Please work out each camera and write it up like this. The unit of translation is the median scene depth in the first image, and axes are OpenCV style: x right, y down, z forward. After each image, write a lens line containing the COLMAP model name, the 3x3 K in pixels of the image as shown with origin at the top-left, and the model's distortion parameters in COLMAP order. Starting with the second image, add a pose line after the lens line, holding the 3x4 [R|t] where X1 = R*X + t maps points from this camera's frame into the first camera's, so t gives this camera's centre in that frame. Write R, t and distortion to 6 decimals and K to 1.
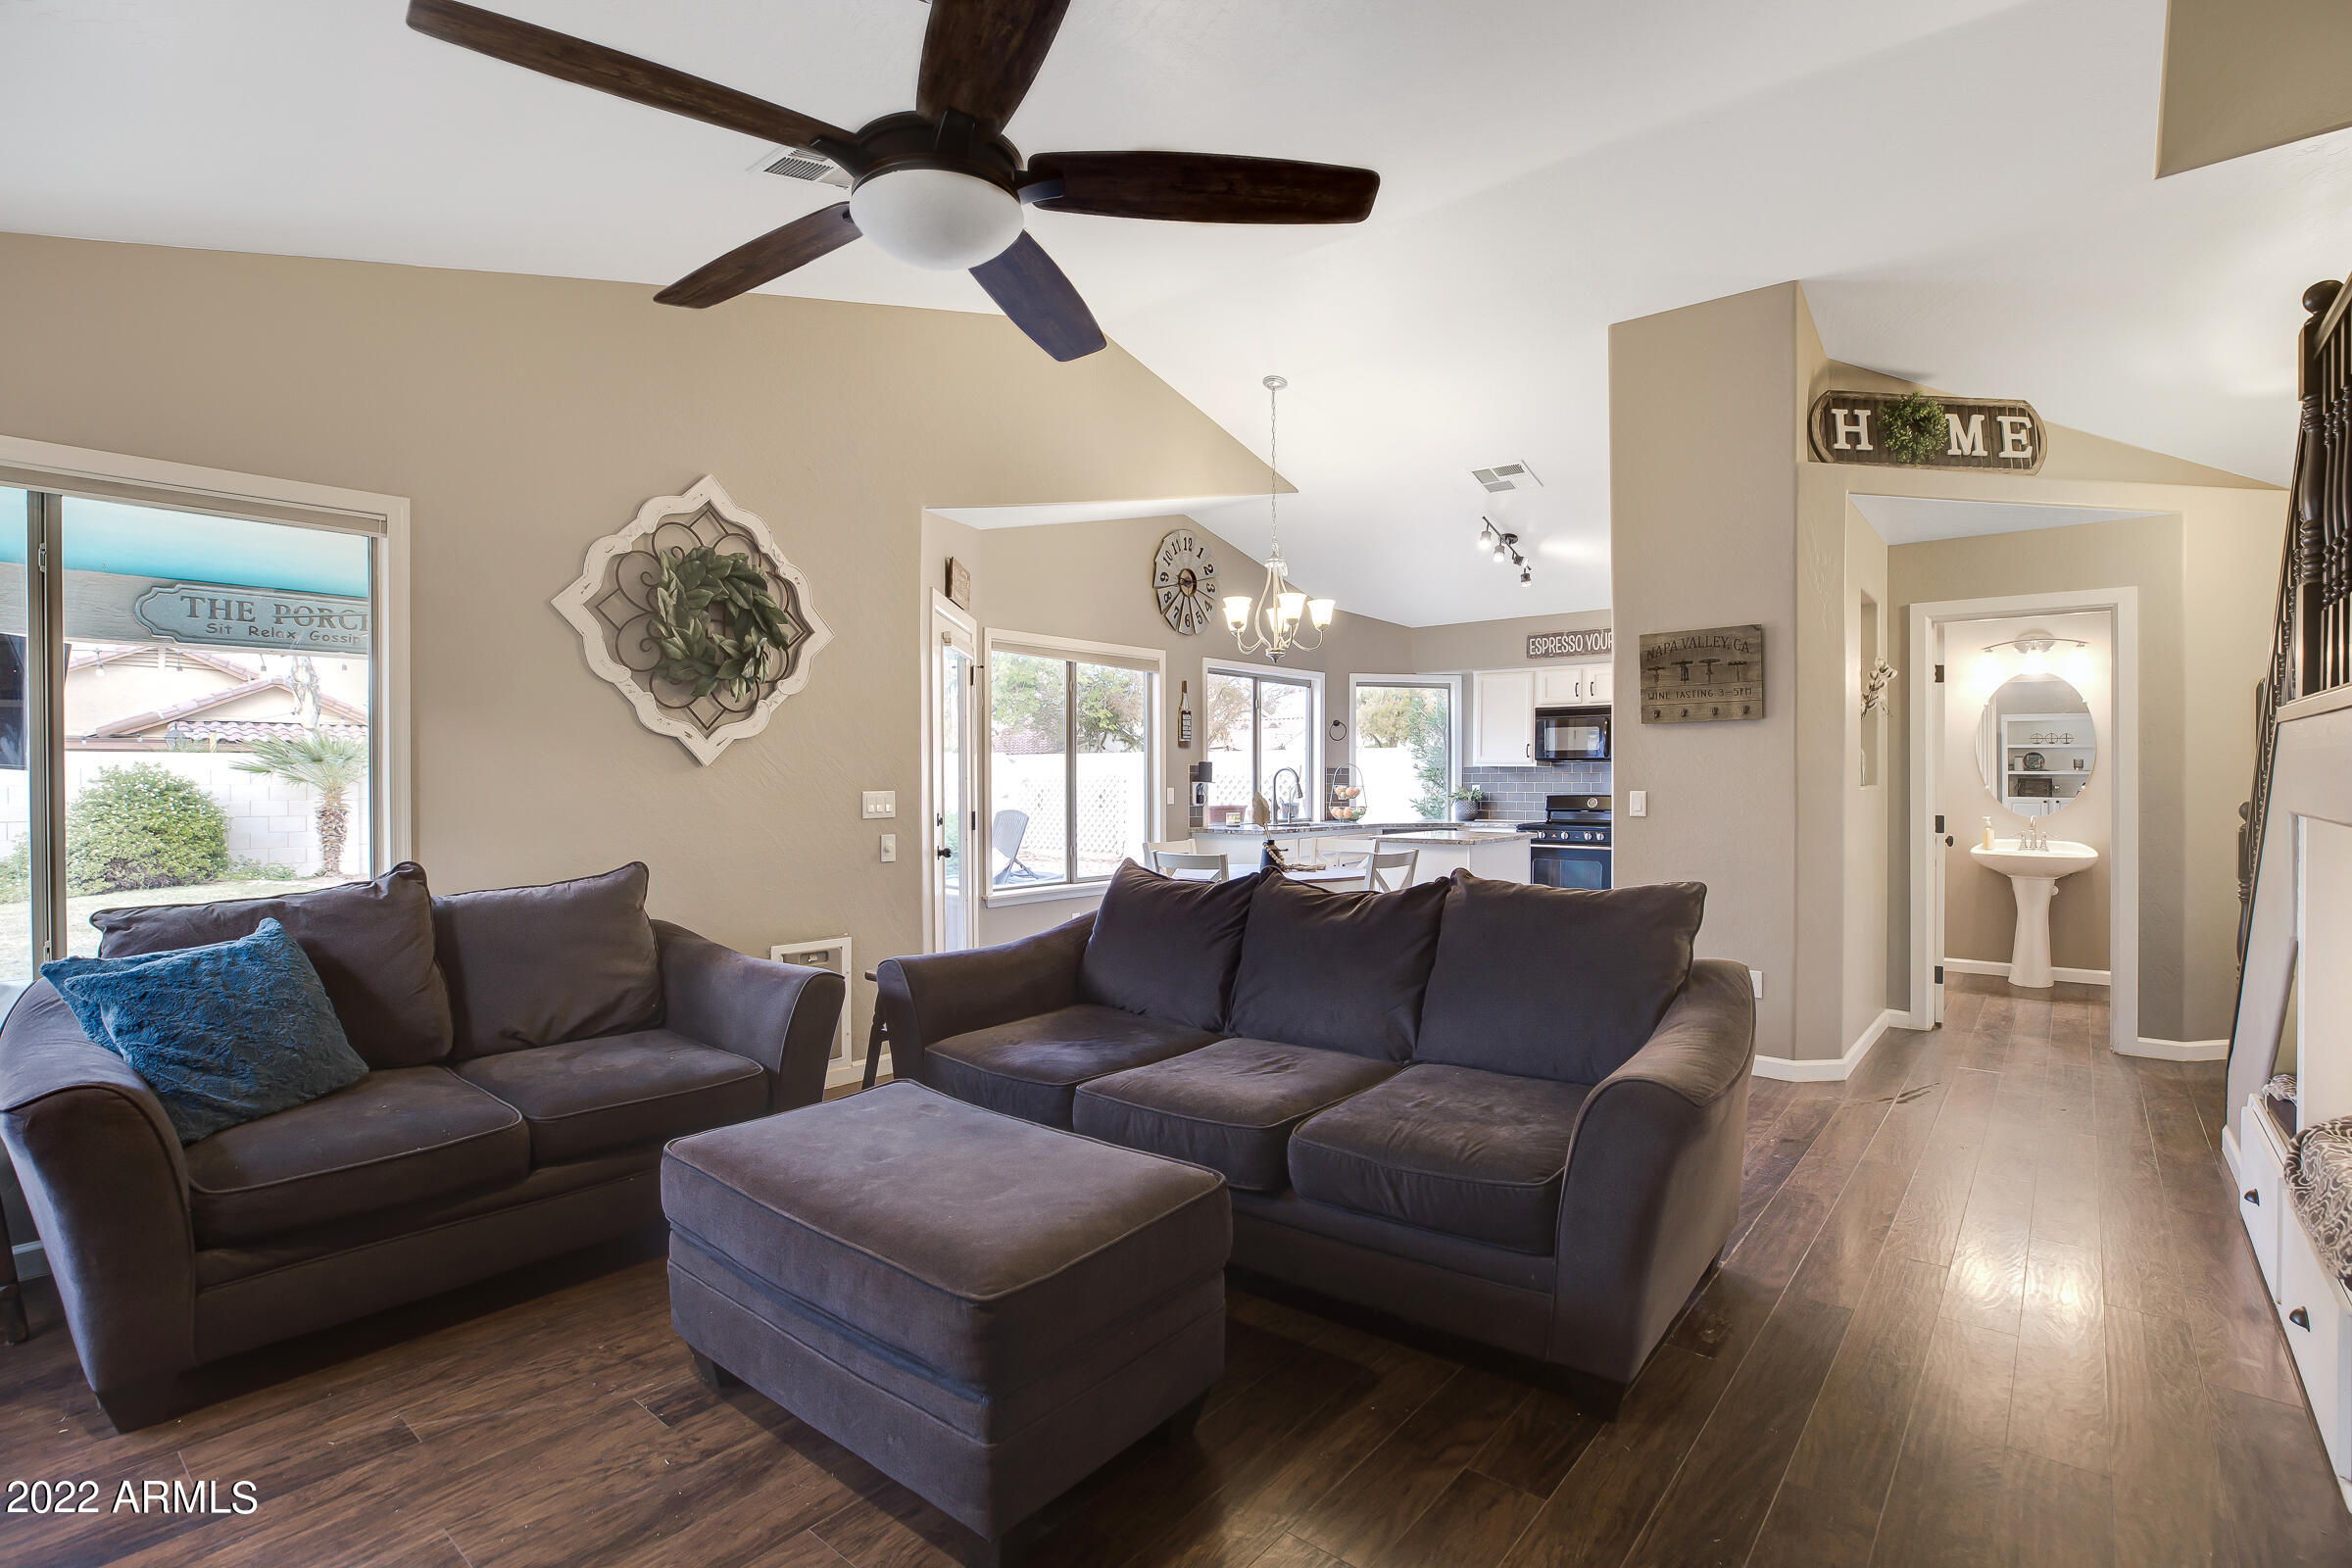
lens RADIAL K [[1069.7, 0, 1193.6], [0, 1069.7, 789.5], [0, 0, 1]] dist [-0.018712, 0.000270]
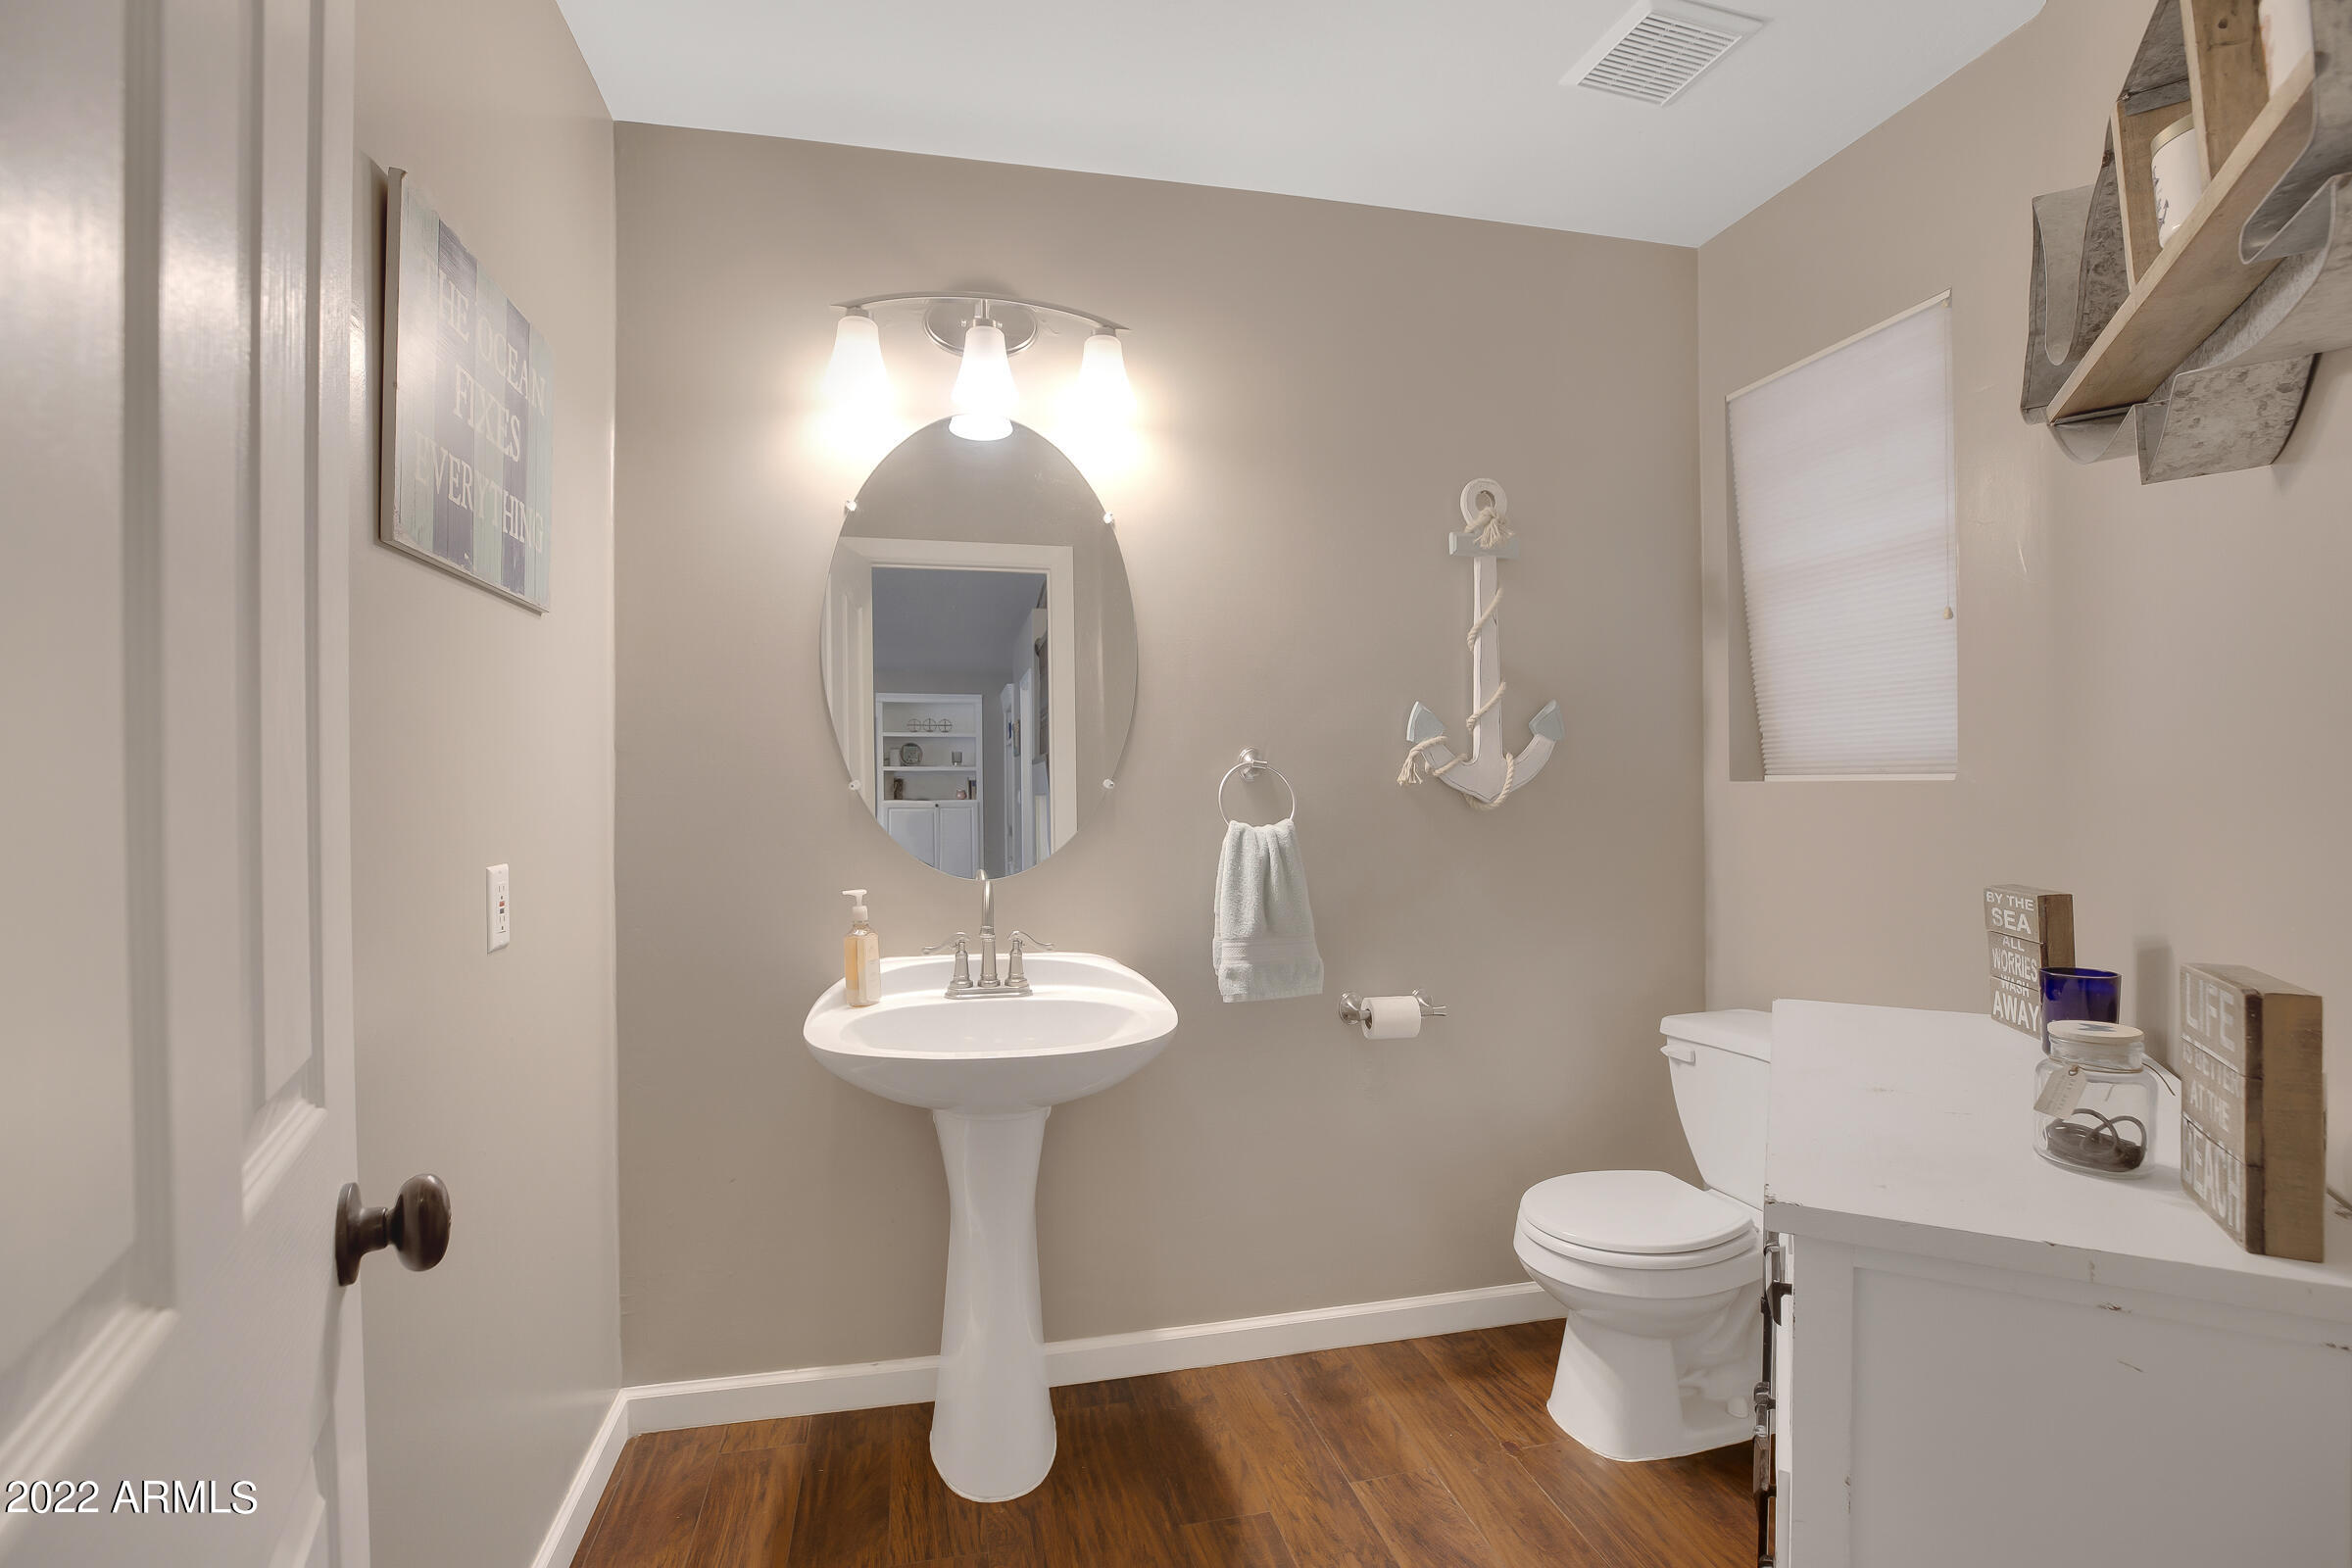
lens RADIAL K [[1102.2, 0, 1176.0], [0, 1102.2, 784.0], [0, 0, 1]] dist [-0.020672, 0.000175]
pose [[0.605041, -0.008714, 0.796147, 0.557895], [0.013959, 0.999903, 0.000335, -0.004206], [-0.796072, 0.010911, 0.605104, 0.741313]]
